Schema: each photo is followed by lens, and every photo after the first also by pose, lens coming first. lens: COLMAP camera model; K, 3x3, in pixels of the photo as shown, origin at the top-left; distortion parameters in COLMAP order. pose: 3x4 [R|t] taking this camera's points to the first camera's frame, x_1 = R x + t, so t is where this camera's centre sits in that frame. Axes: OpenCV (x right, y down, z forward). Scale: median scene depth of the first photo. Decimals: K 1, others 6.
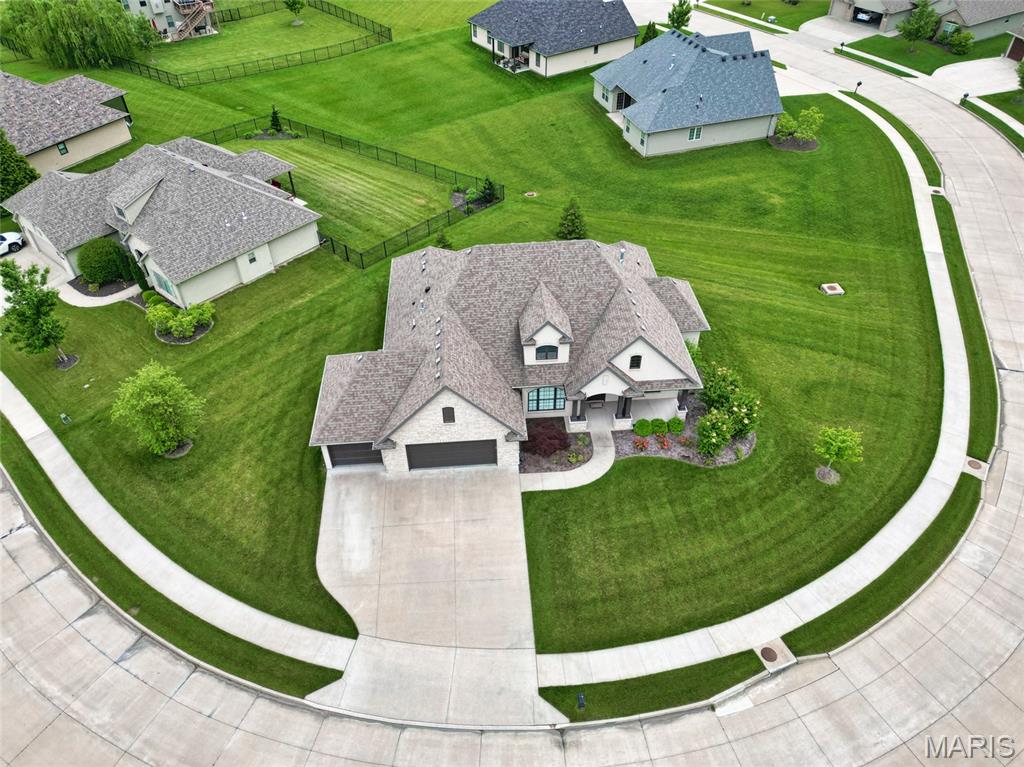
lens RADIAL K [[724.1, 0, 512.0], [0, 724.1, 383.5], [0, 0, 1]] dist [0.070250, -0.067675]
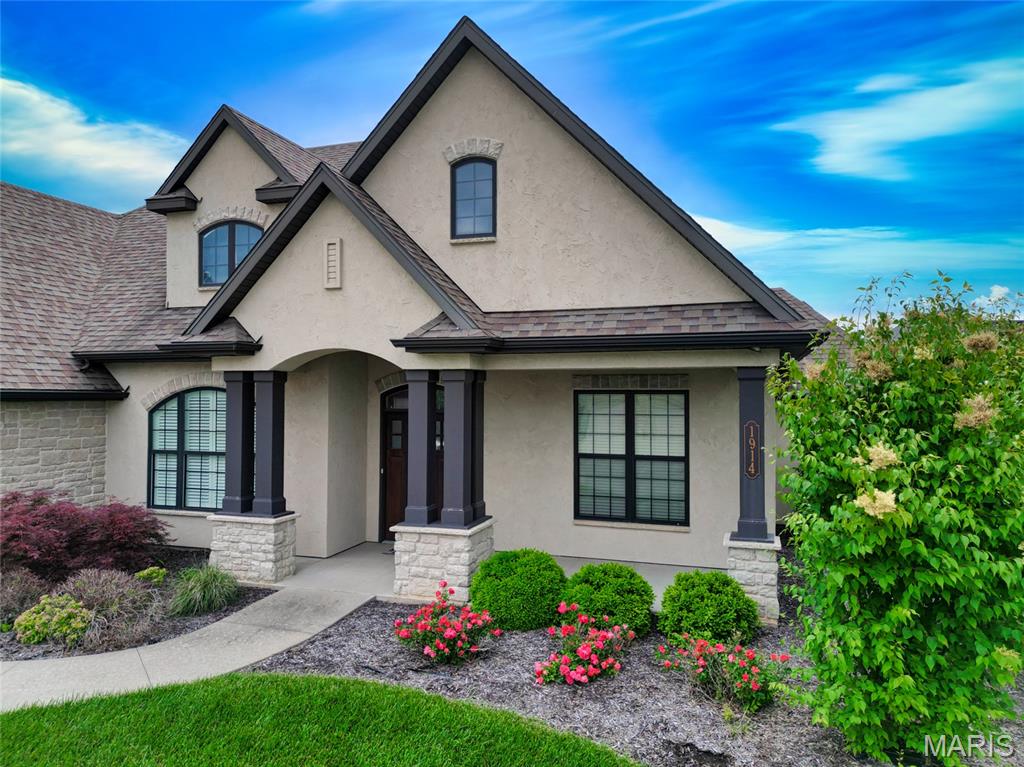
lens RADIAL K [[718.0, 0, 527.3], [0, 718.0, 384.4], [0, 0, 1]] dist [0.102380, 0.000067]
pose [[0.924894, 0.004757, -0.380195, 0.274946], [-0.259310, 0.739195, -0.621570, 0.148936], [0.278081, 0.673475, 0.684911, 0.911806]]
